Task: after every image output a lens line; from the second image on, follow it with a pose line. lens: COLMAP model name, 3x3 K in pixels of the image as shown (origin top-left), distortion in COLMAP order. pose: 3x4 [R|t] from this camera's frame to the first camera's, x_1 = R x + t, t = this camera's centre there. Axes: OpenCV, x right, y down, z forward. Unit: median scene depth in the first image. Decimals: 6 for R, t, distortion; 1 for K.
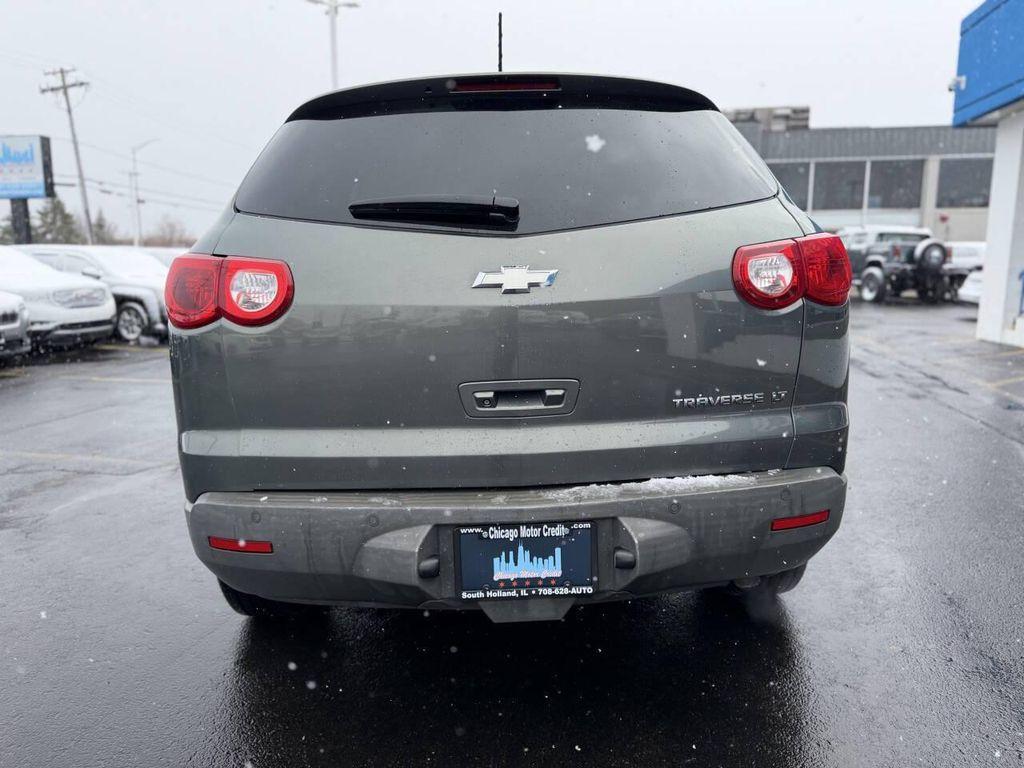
lens RADIAL K [[728.8, 0, 516.5], [0, 728.8, 386.3], [0, 0, 1]] dist [0.033966, -0.029616]
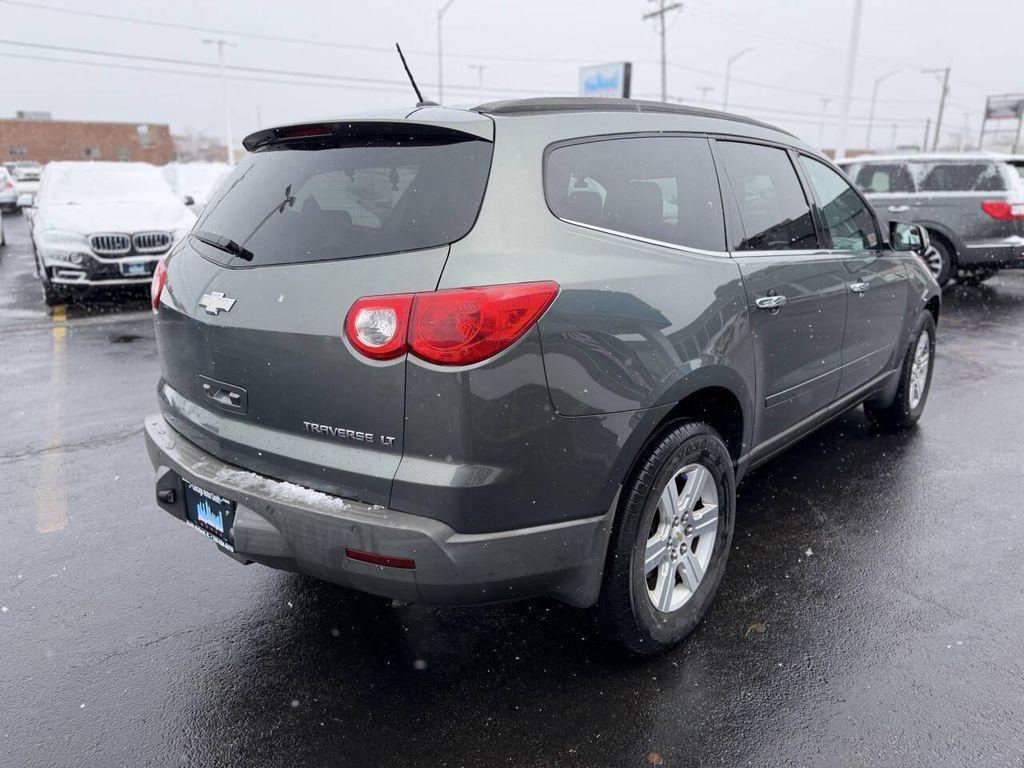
lens RADIAL K [[728.8, 0, 530.0], [0, 728.8, 383.5], [0, 0, 1]] dist [0.033966, -0.029616]
pose [[0.743630, 0.197126, -0.638871, 1.019313], [-0.121213, 0.979462, 0.161128, -0.228510], [0.657512, -0.042380, 0.752251, 0.307025]]
